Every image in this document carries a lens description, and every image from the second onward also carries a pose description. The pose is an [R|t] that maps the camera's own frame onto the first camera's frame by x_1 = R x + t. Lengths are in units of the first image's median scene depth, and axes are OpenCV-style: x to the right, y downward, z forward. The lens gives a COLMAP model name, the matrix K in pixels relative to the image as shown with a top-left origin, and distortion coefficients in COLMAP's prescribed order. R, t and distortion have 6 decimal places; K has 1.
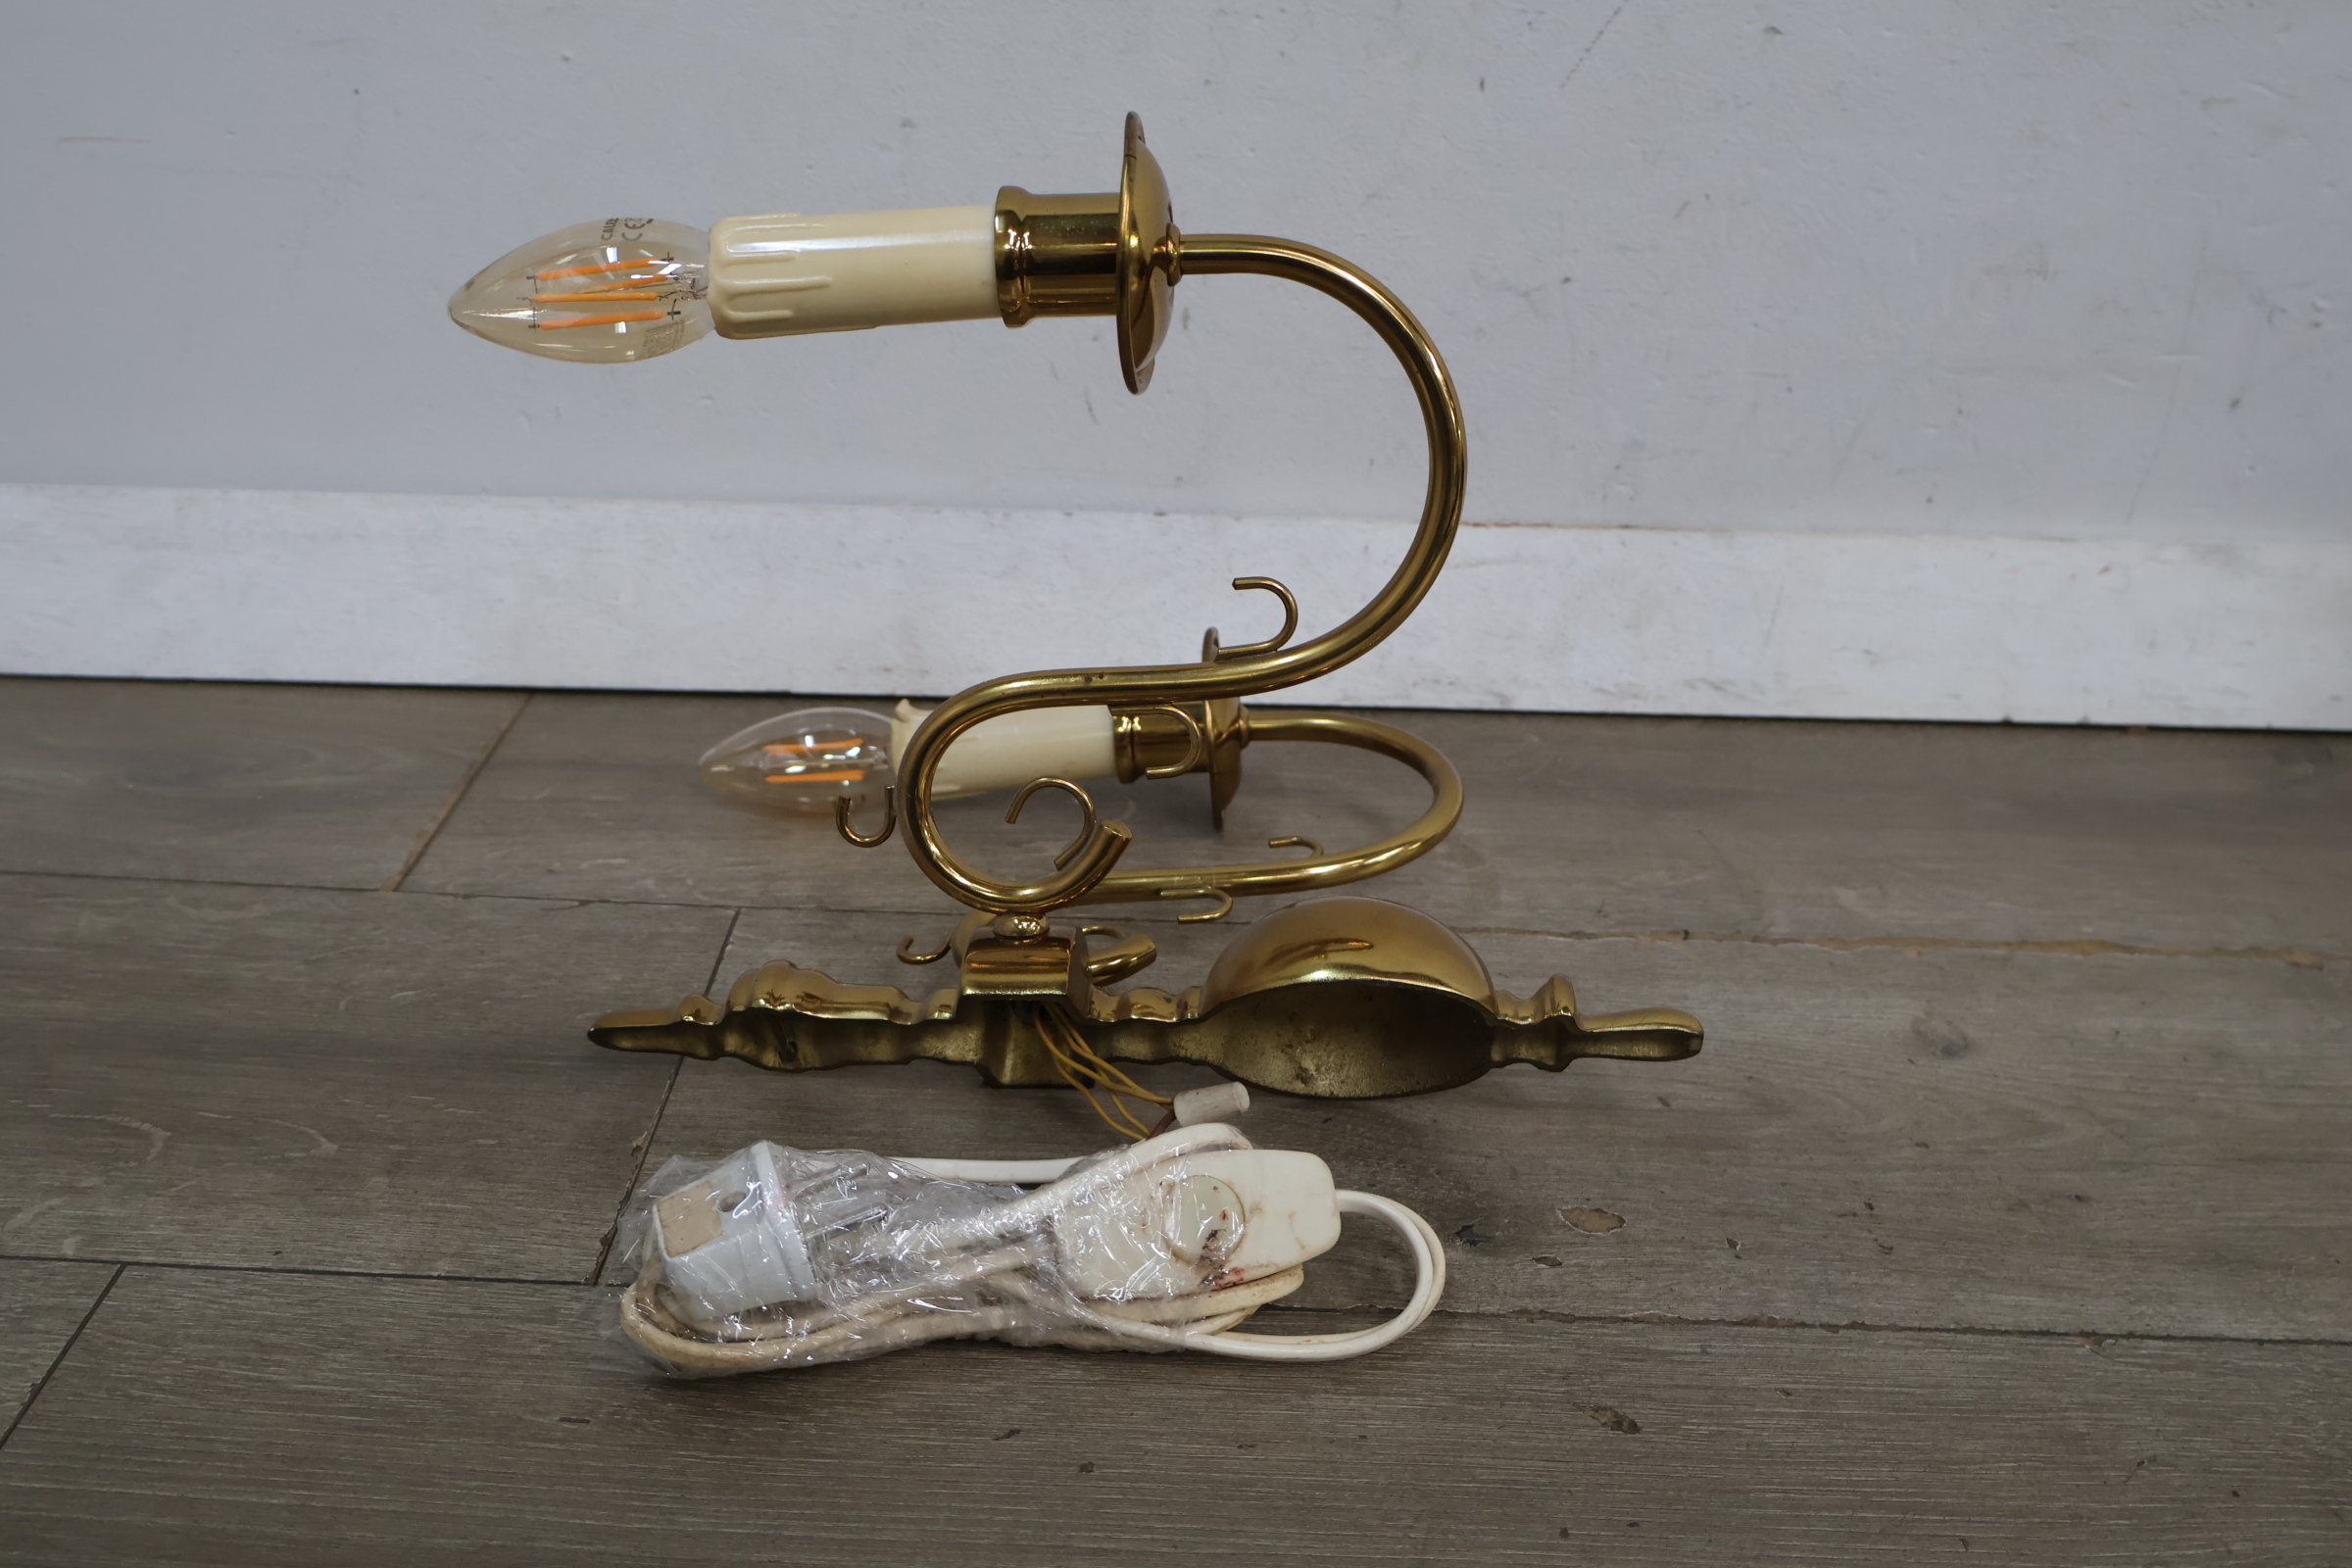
lens RADIAL K [[2421.6, 0, 1170.9], [0, 2421.6, 809.4], [0, 0, 1]] dist [-0.001526, 0.000000]
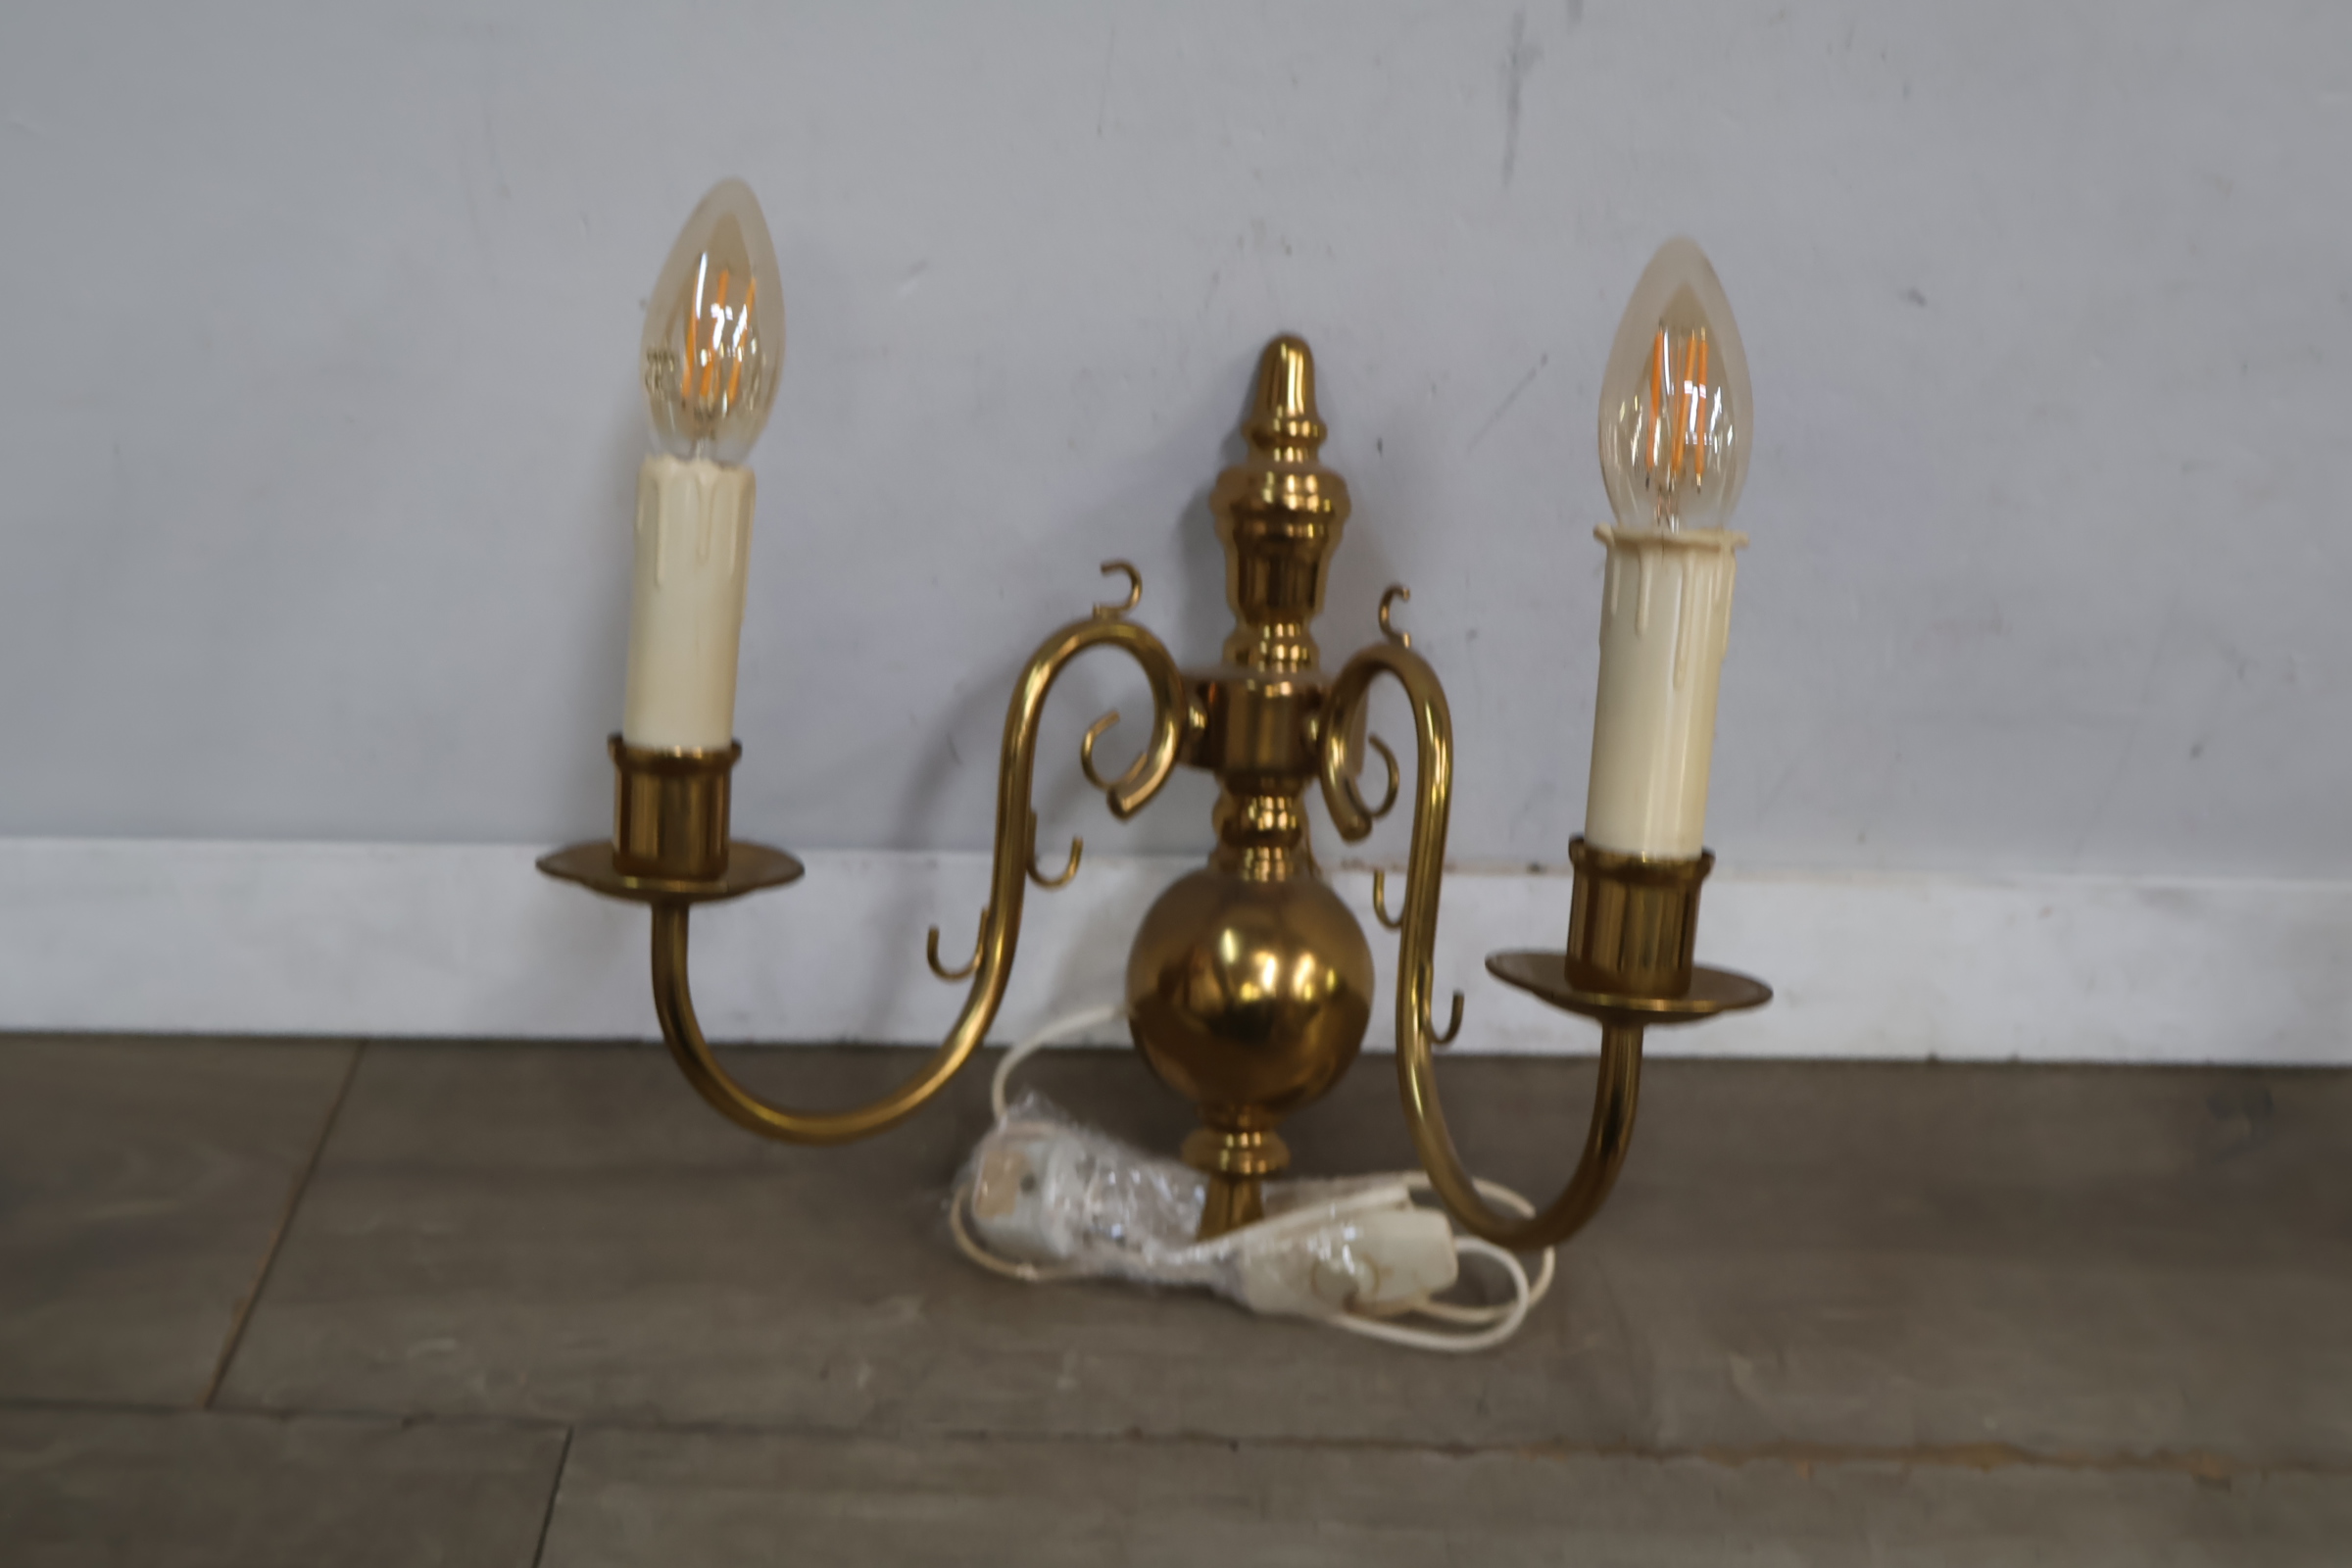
lens RADIAL K [[2421.6, 0, 1167.6], [0, 2421.6, 796.0], [0, 0, 1]] dist [-0.001526, 0.000000]
pose [[0.999975, -0.002867, 0.006444, 0.049107], [0.001631, 0.982882, 0.184230, -0.372701], [-0.006862, -0.184215, 0.982862, 0.110315]]
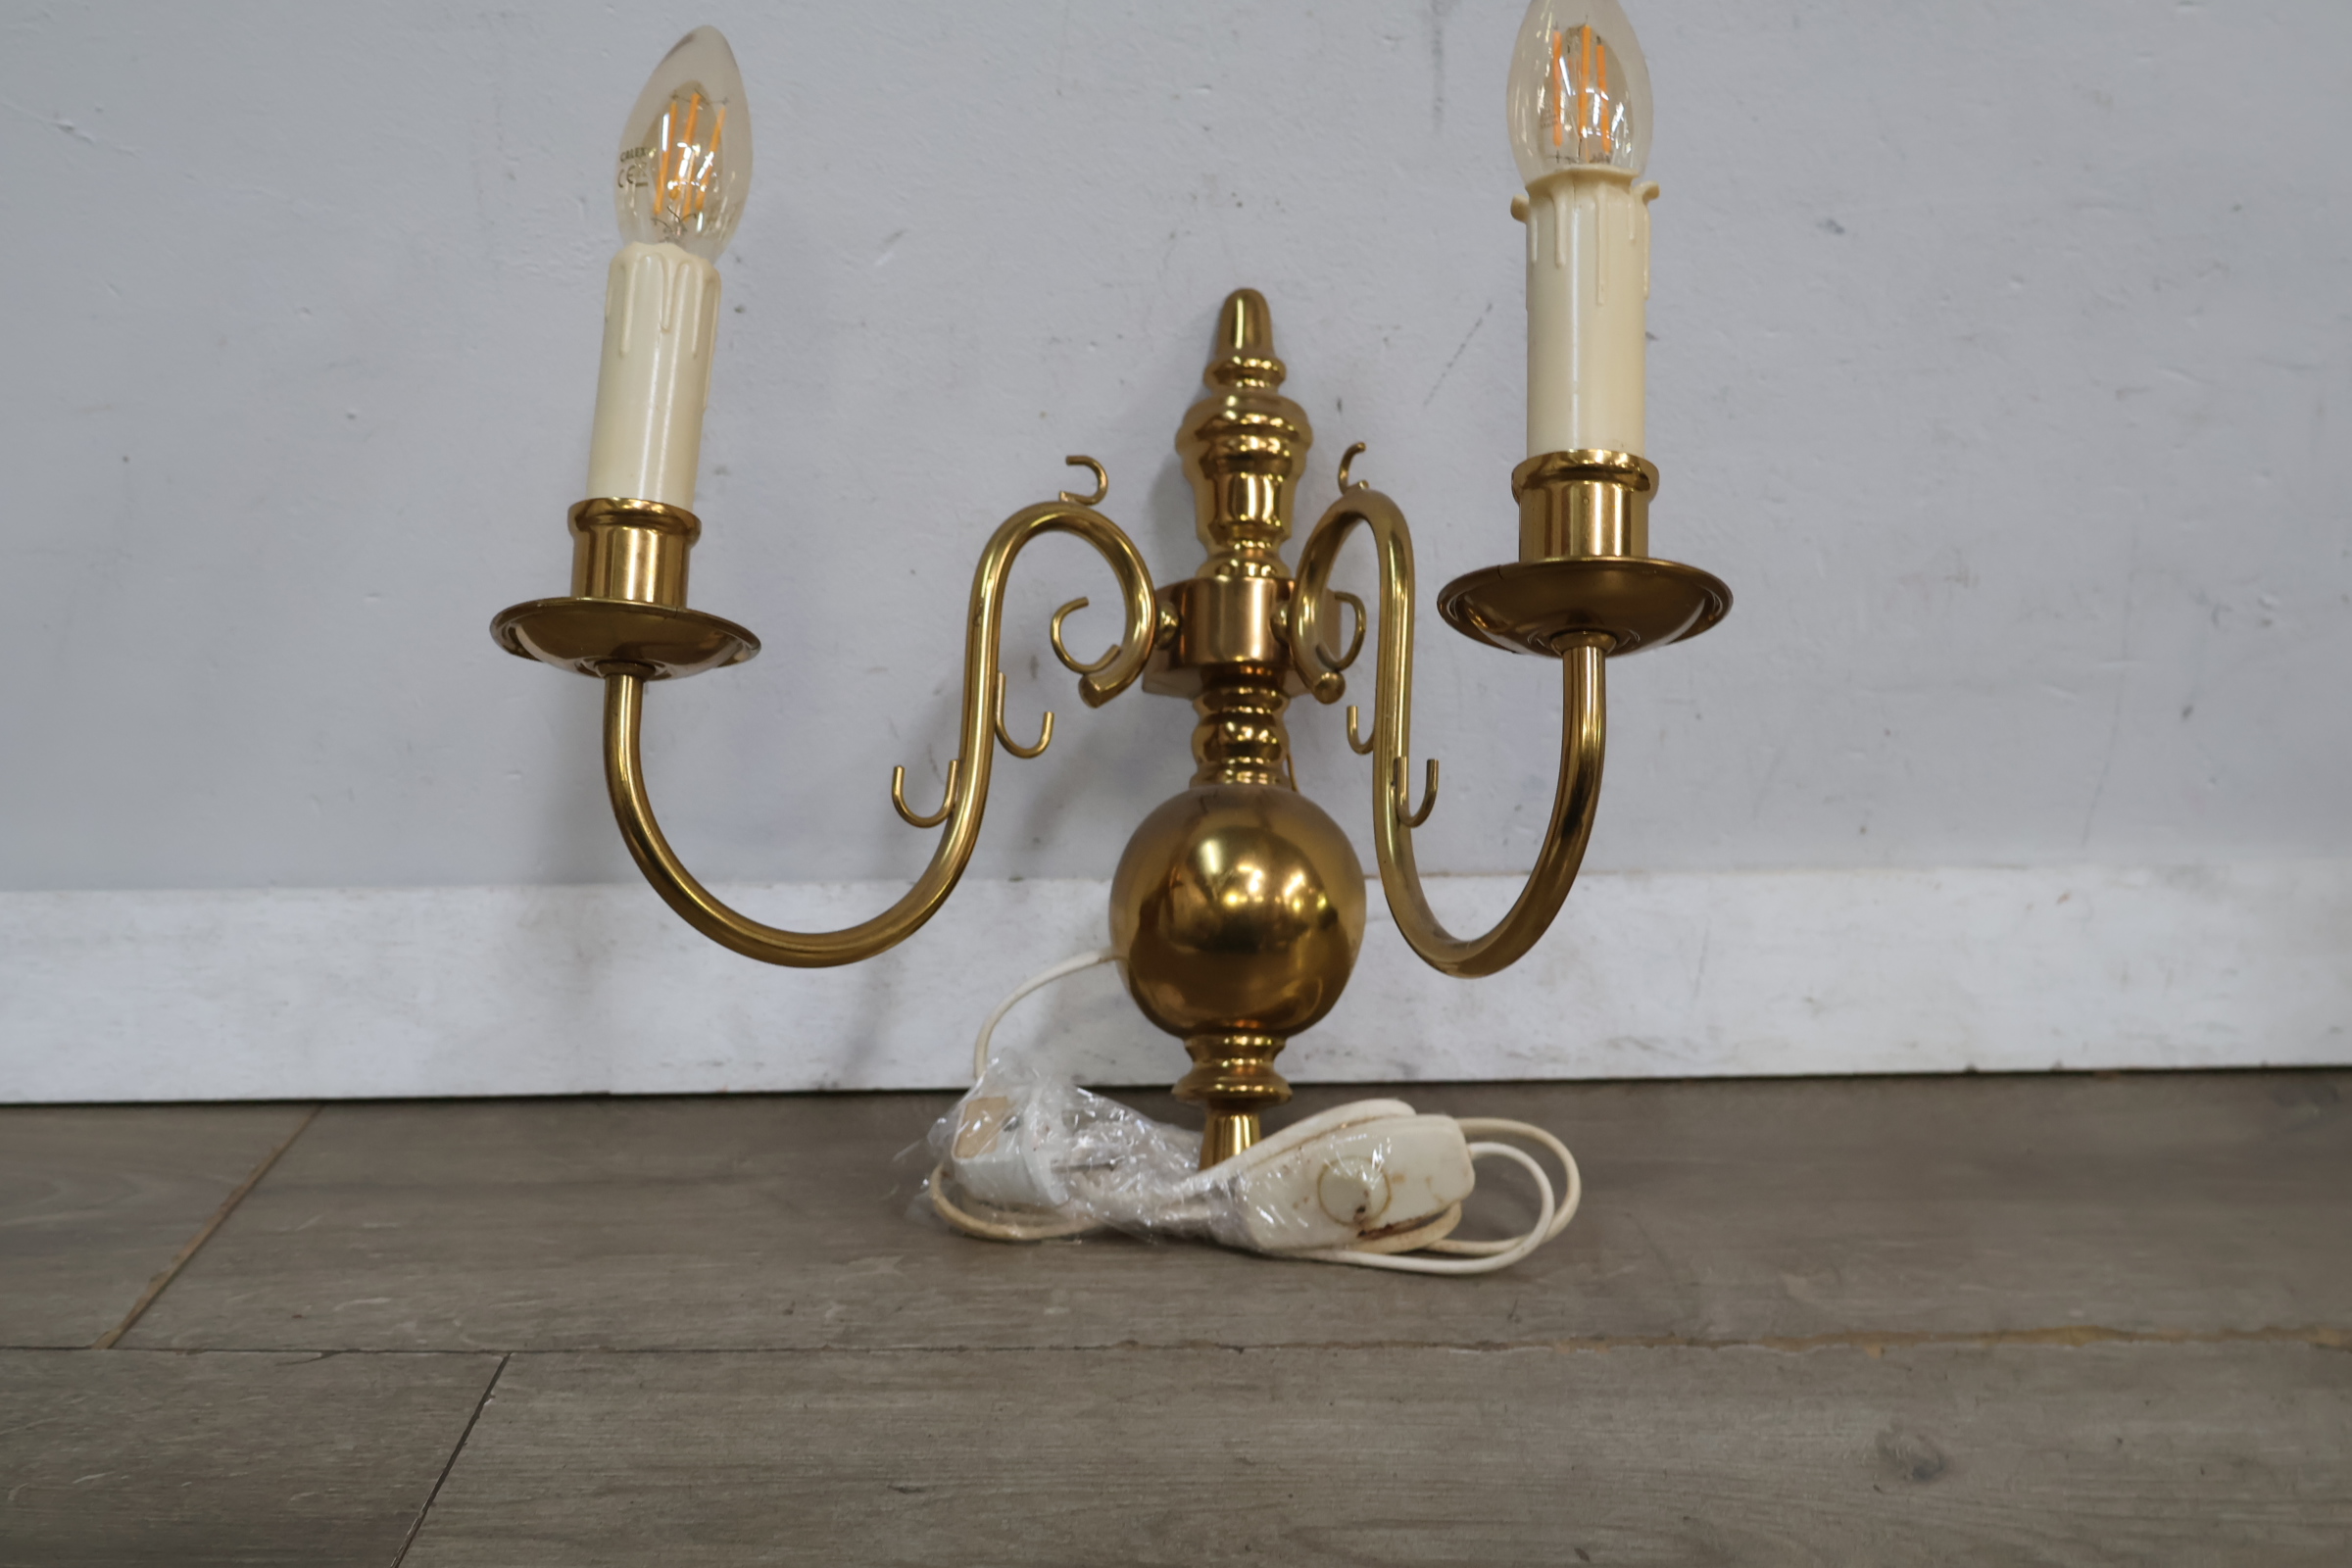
lens RADIAL K [[2421.6, 0, 1172.3], [0, 2421.6, 795.5], [0, 0, 1]] dist [-0.001526, 0.000000]
pose [[0.999203, -0.039757, 0.003580, 0.061309], [0.039828, 0.986906, -0.156300, -0.010641], [0.002681, 0.156318, 0.987703, 0.119246]]
